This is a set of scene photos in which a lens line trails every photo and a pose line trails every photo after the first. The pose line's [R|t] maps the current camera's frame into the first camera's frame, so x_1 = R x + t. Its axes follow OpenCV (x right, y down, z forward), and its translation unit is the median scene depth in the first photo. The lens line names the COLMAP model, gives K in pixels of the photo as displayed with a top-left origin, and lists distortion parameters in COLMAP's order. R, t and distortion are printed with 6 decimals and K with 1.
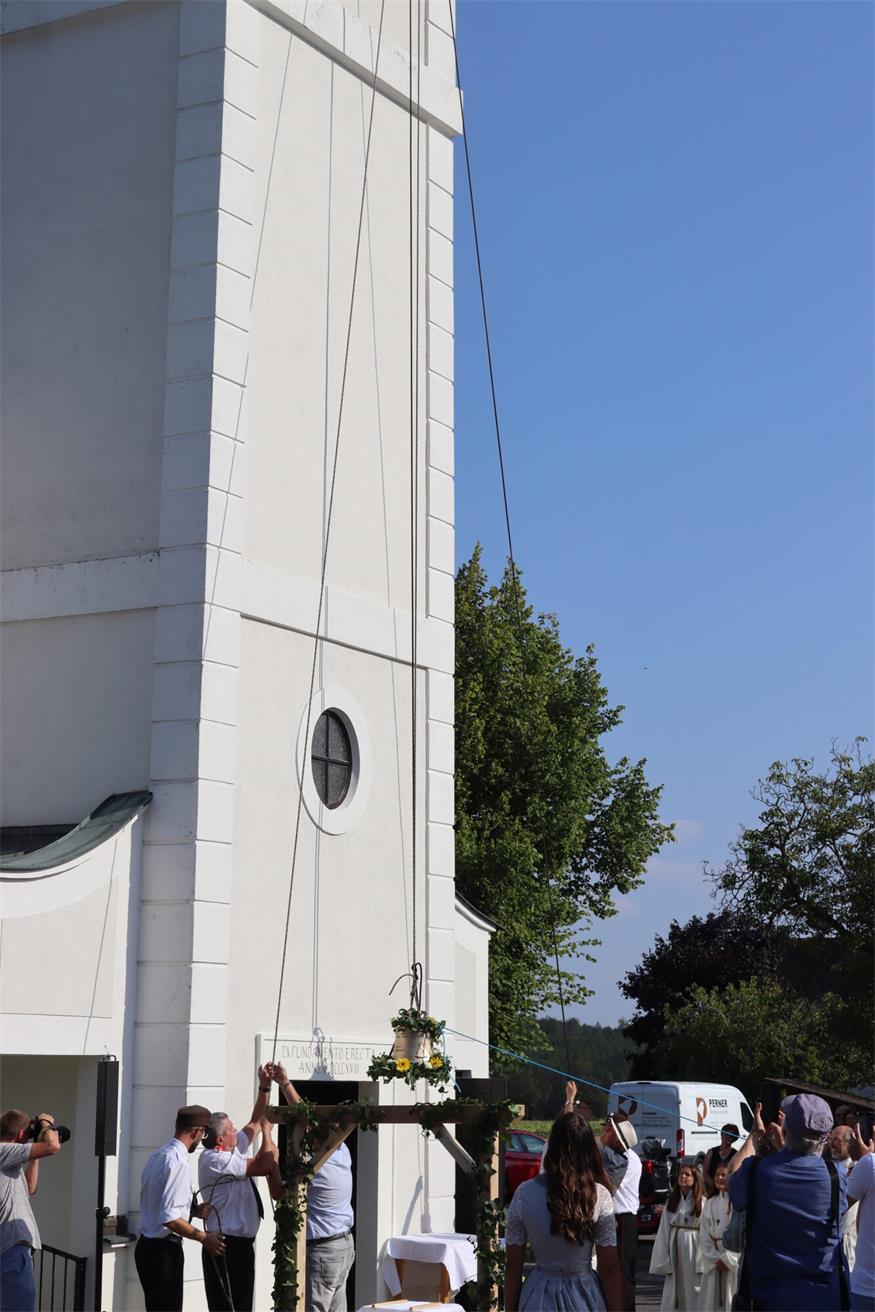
lens RADIAL K [[2326.9, 0, 437.5], [0, 2326.9, 656.0], [0, 0, 1]] dist [-0.004454, 0.259121]
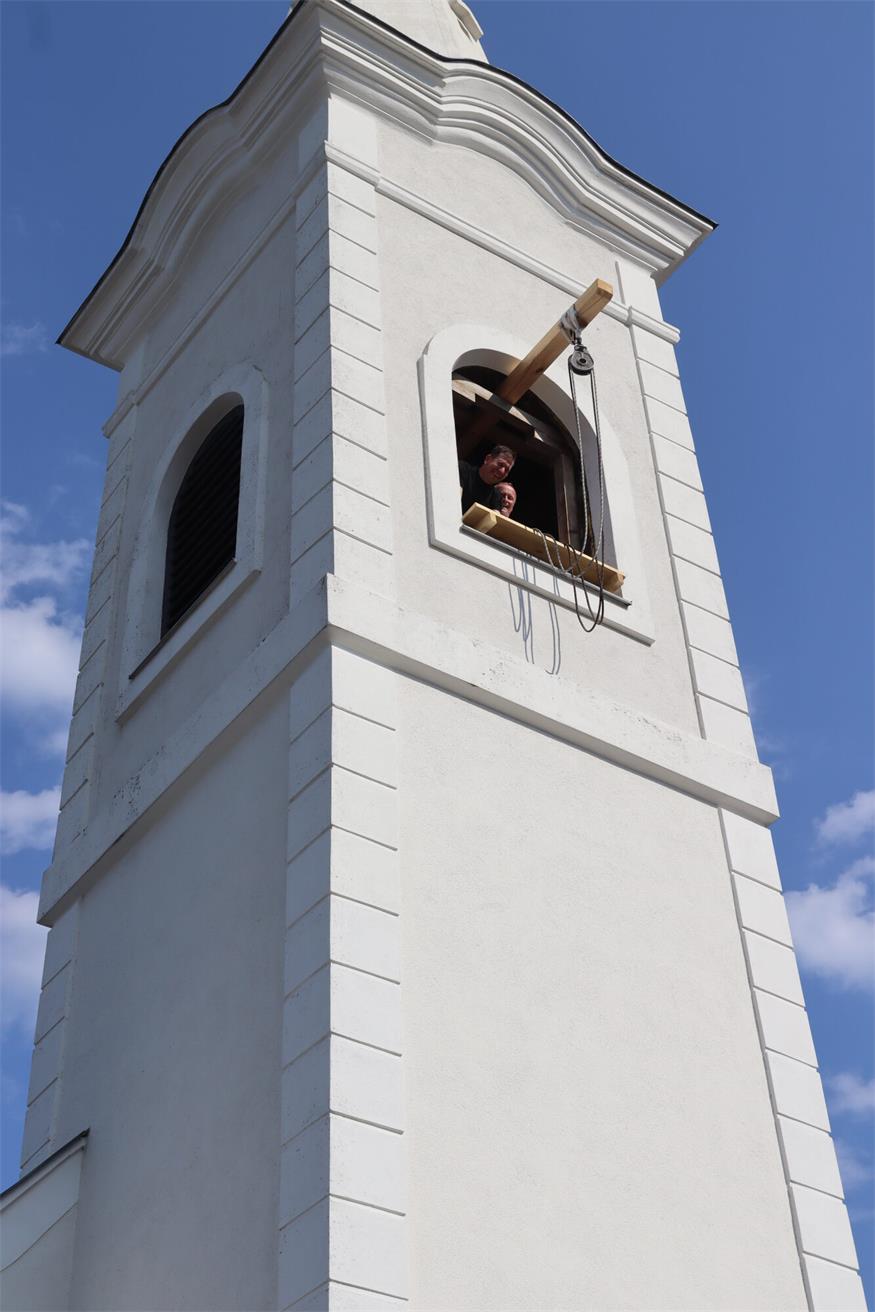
lens RADIAL K [[2067.0, 0, 437.5], [0, 2067.0, 656.0], [0, 0, 1]] dist [-0.001519, 0.041919]
pose [[0.907325, -0.314031, -0.279546, 0.108082], [0.119382, 0.829972, -0.544881, 0.074166], [0.403125, 0.461011, 0.790544, 0.409644]]
